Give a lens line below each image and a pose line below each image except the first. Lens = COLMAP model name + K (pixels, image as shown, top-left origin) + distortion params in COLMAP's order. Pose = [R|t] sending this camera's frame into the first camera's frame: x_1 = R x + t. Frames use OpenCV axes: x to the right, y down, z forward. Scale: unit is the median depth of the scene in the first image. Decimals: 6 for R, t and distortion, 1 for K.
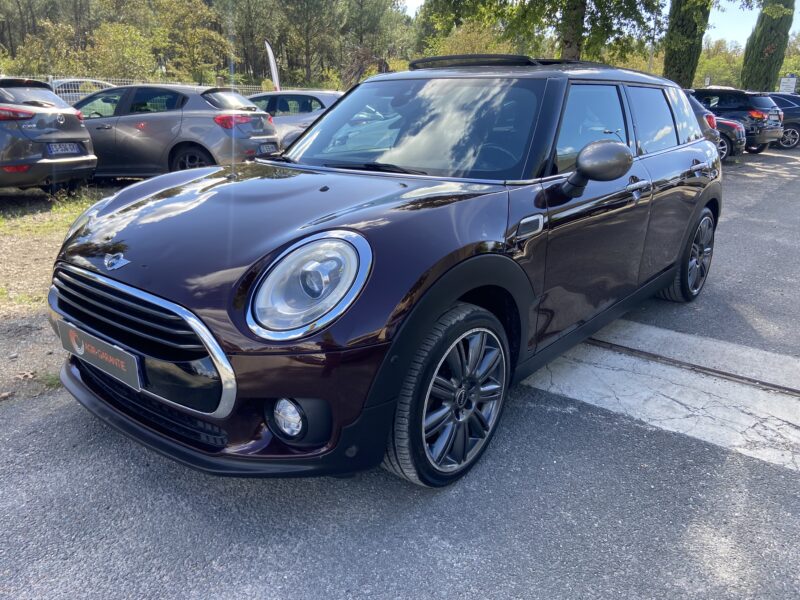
lens RADIAL K [[596.8, 0, 400.0], [0, 596.8, 300.0], [0, 0, 1]] dist [0.076174, -0.108126]
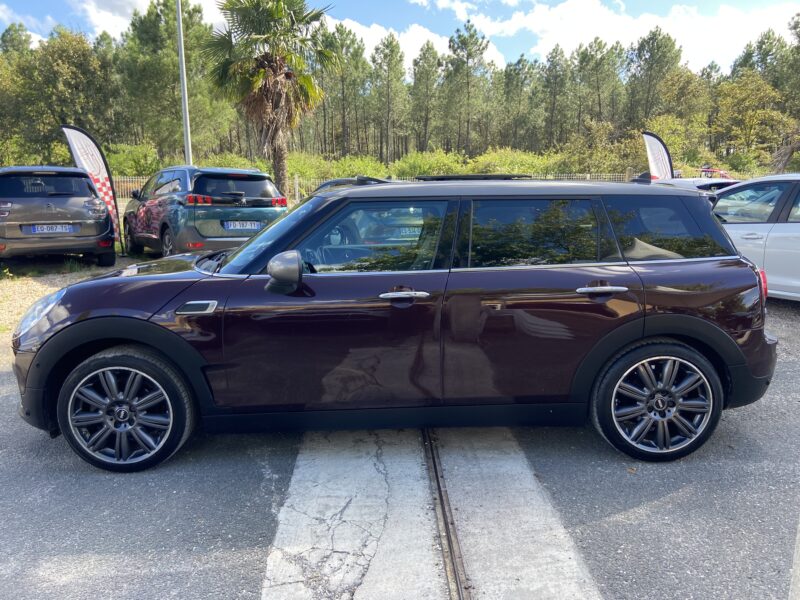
lens RADIAL K [[596.8, 0, 400.0], [0, 596.8, 300.0], [0, 0, 1]] dist [0.076174, -0.108126]
pose [[0.659096, 0.120588, -0.742328, 1.264143], [-0.214892, 0.976106, -0.032233, -0.157846], [0.720704, 0.180765, 0.669260, 0.367819]]
